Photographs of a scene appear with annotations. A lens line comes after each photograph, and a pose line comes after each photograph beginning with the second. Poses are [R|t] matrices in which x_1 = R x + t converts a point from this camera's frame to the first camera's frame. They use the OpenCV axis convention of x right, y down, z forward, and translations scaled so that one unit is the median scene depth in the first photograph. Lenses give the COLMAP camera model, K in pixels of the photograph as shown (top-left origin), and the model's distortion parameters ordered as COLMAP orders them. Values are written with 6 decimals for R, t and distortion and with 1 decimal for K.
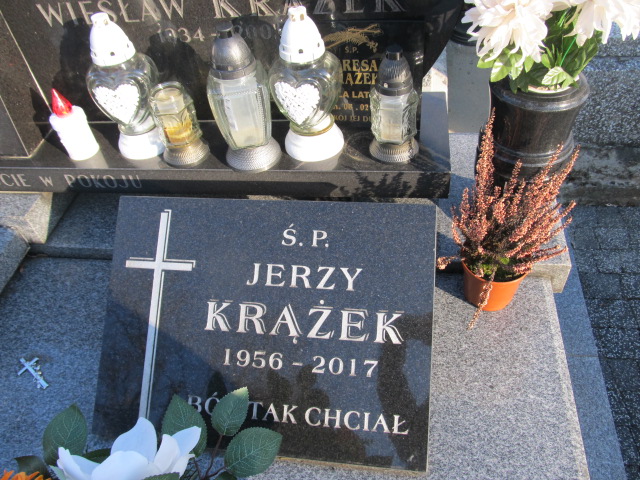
lens RADIAL K [[539.0, 0, 321.4], [0, 539.0, 240.2], [0, 0, 1]] dist [-0.034164, 0.005437]
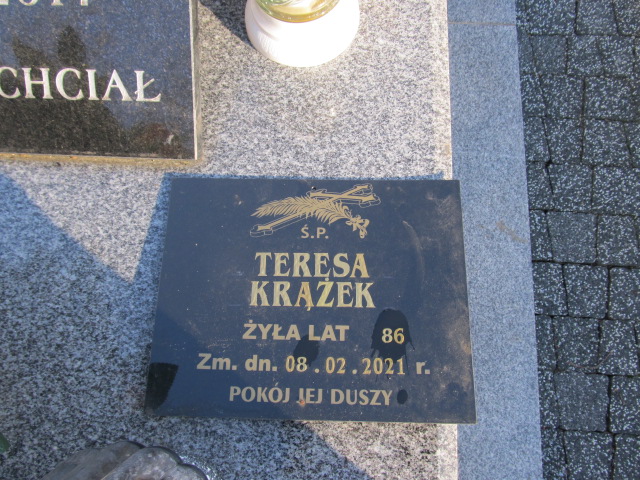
lens RADIAL K [[539.0, 0, 319.5], [0, 539.0, 237.8], [0, 0, 1]] dist [-0.034164, 0.005437]
pose [[0.995123, -0.062823, 0.076055, 0.274696], [0.021270, 0.889502, 0.456436, 0.221398], [-0.096326, -0.452592, 0.886500, 0.371134]]
